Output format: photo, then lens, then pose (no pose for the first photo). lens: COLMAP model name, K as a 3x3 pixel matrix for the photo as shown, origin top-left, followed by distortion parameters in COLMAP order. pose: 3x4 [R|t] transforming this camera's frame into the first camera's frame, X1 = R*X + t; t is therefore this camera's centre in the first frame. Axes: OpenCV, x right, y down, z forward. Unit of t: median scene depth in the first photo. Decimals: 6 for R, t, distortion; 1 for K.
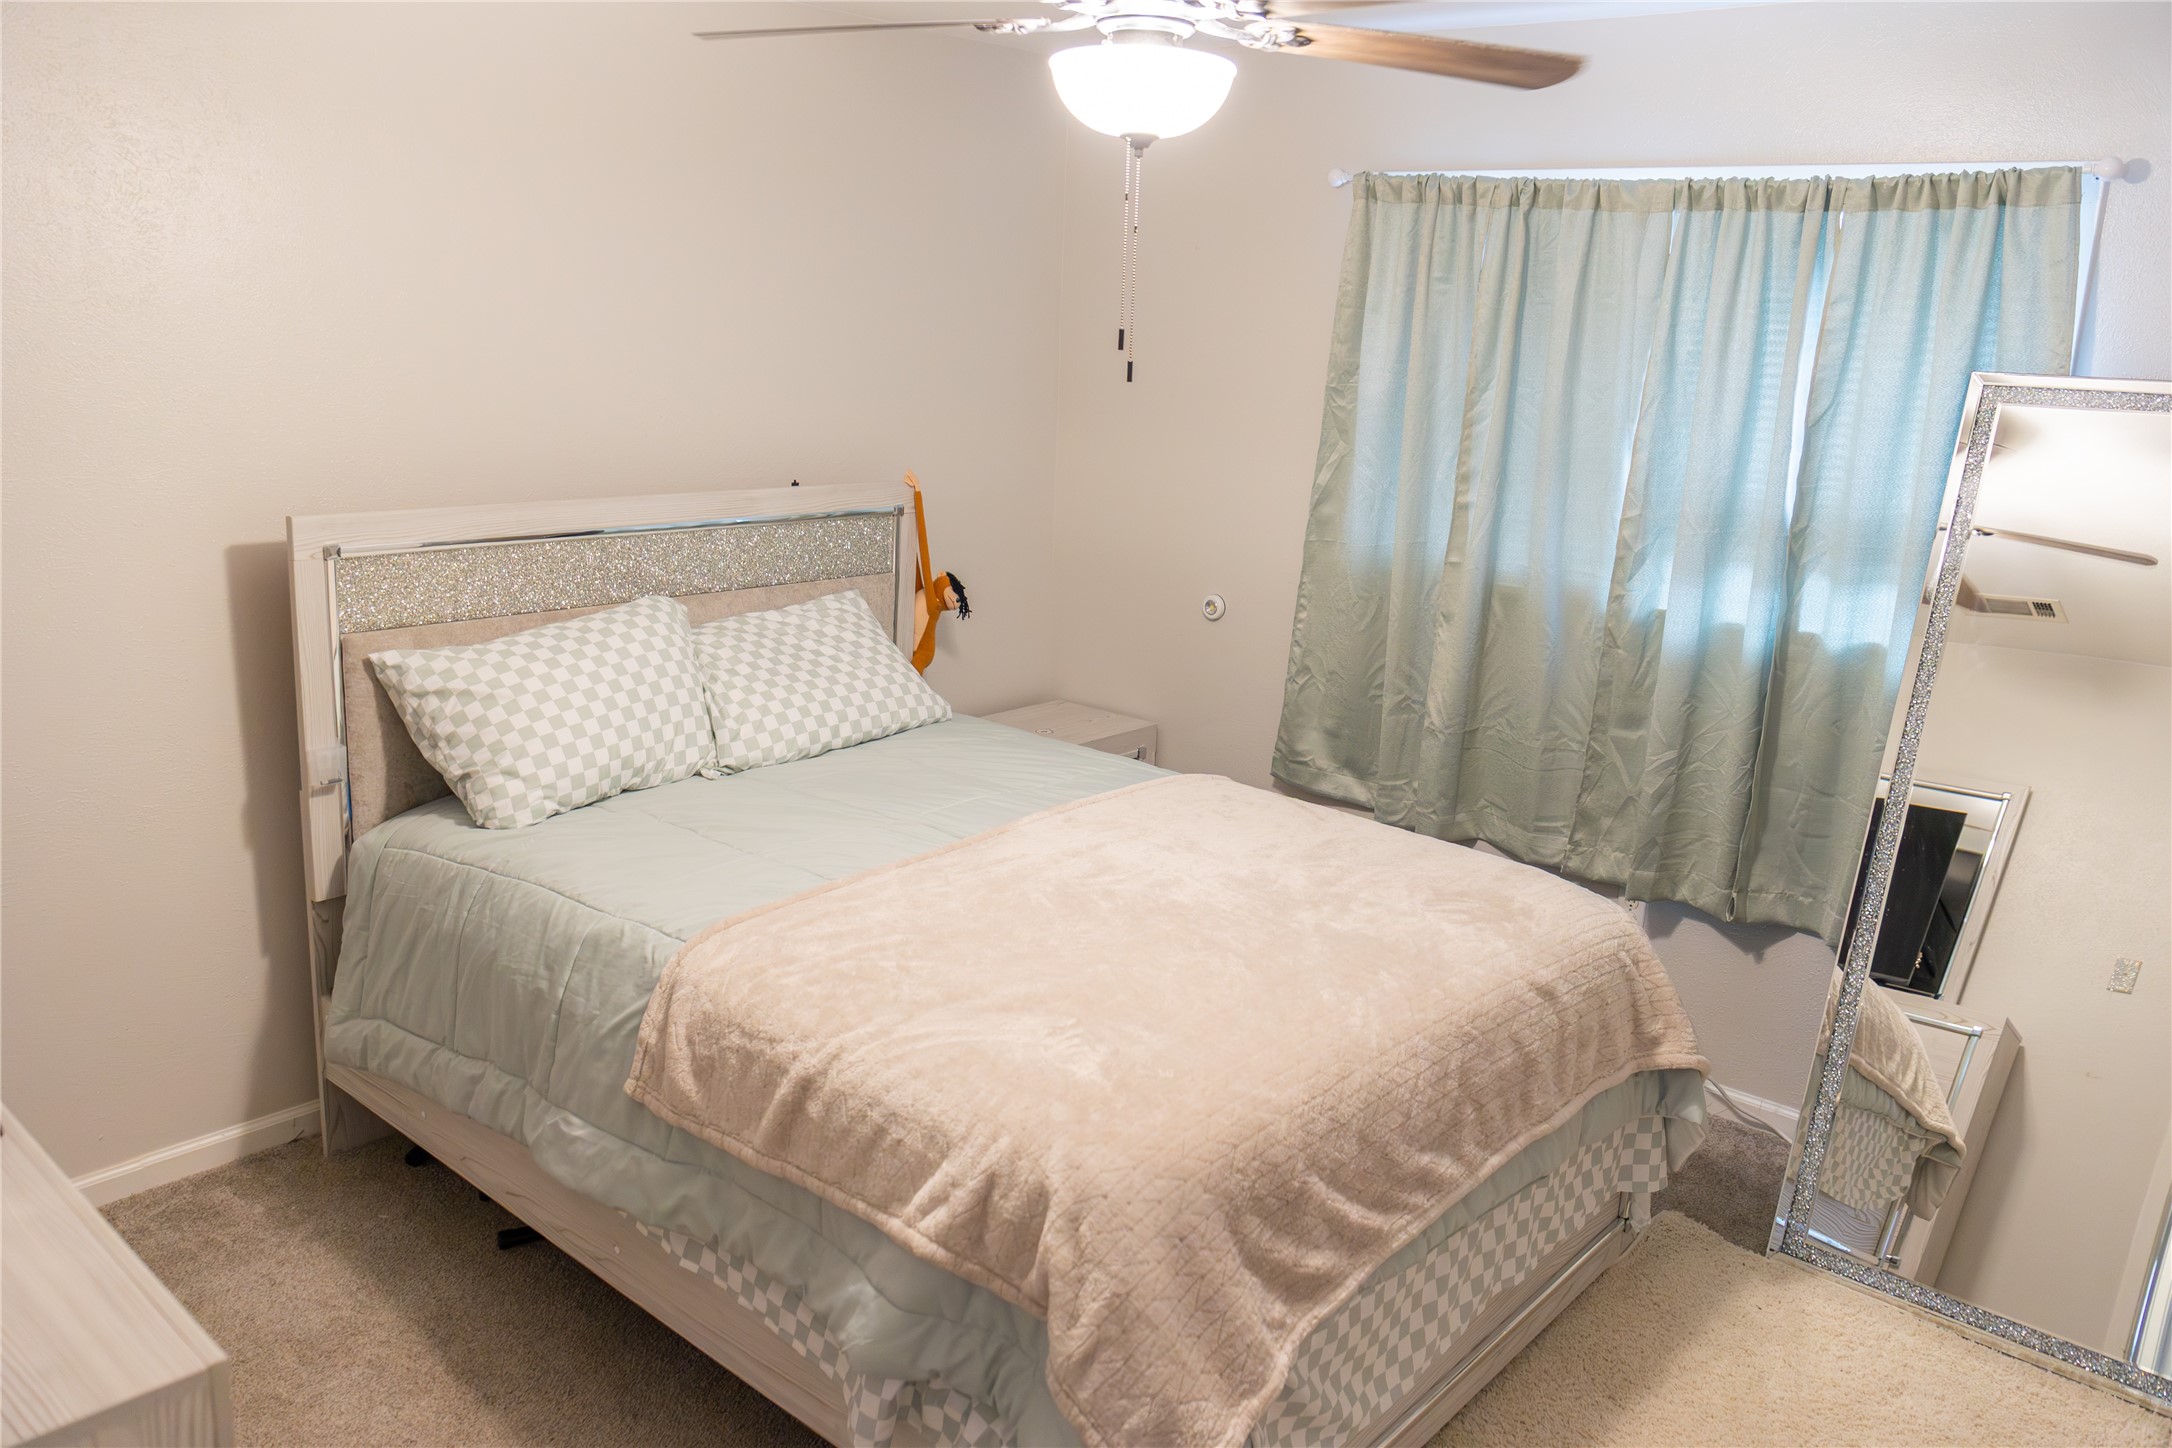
lens RADIAL K [[1703.4, 0, 1075.5], [0, 1703.4, 725.5], [0, 0, 1]] dist [0.012547, -0.033911]
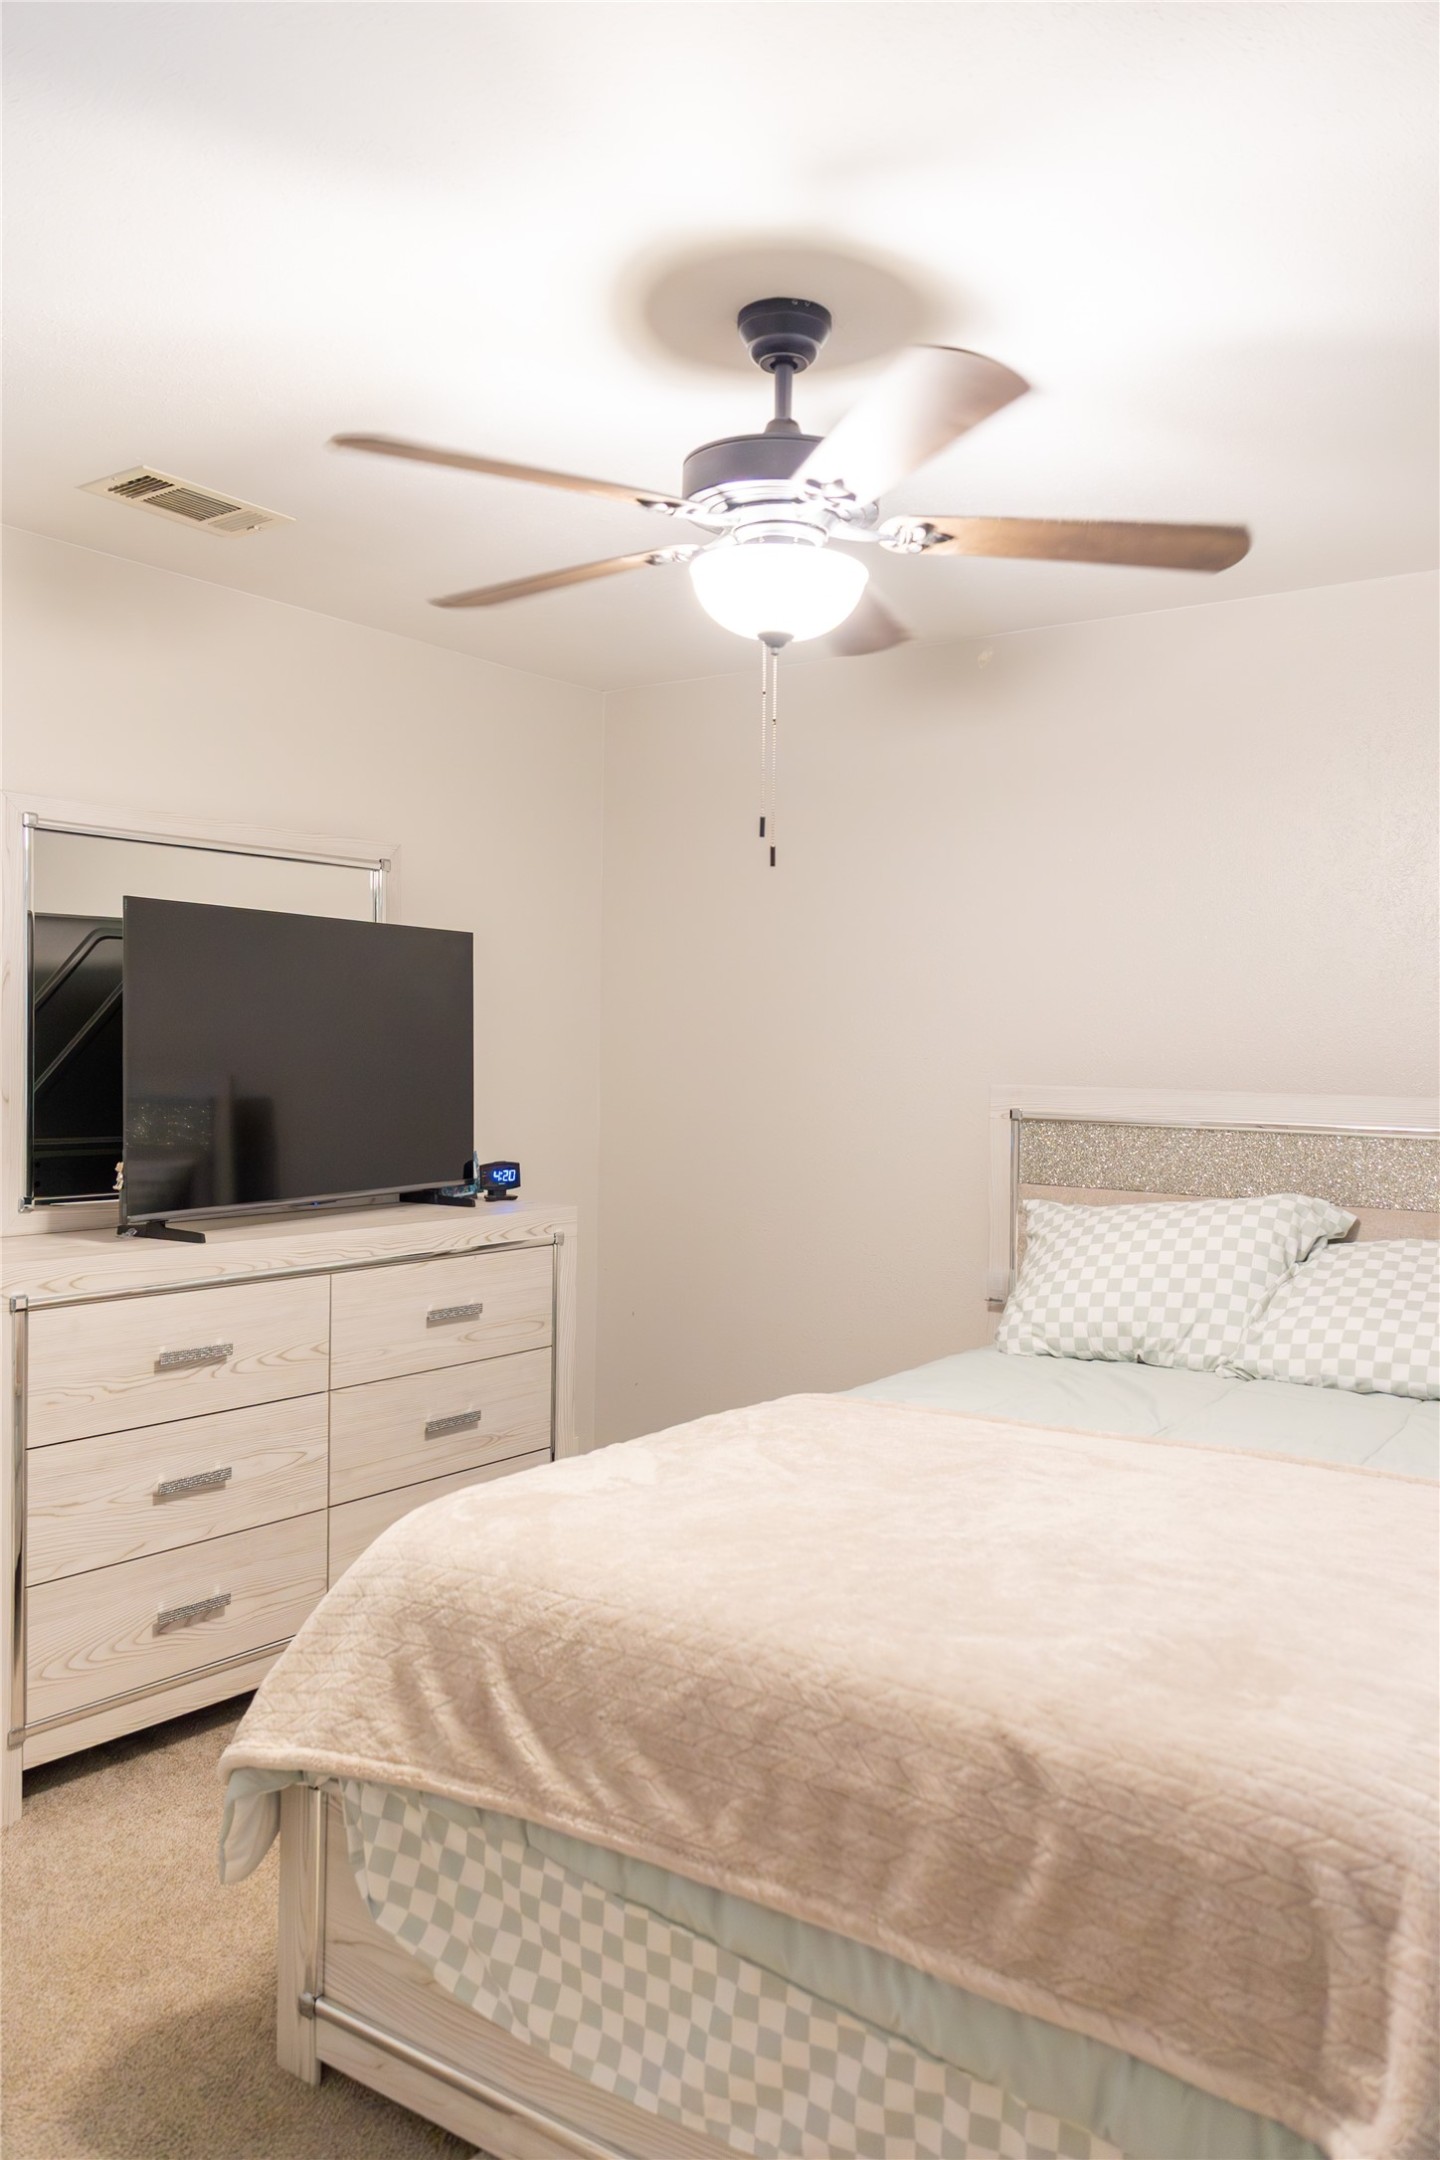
lens RADIAL K [[1694.0, 0, 720.0], [0, 1694.0, 1080.0], [0, 0, 1]] dist [0.012547, -0.033911]
pose [[0.029966, -0.032806, -0.999012, 0.772133], [-0.250562, 0.967303, -0.039281, -0.022582], [0.967637, 0.251492, 0.020766, 0.729013]]
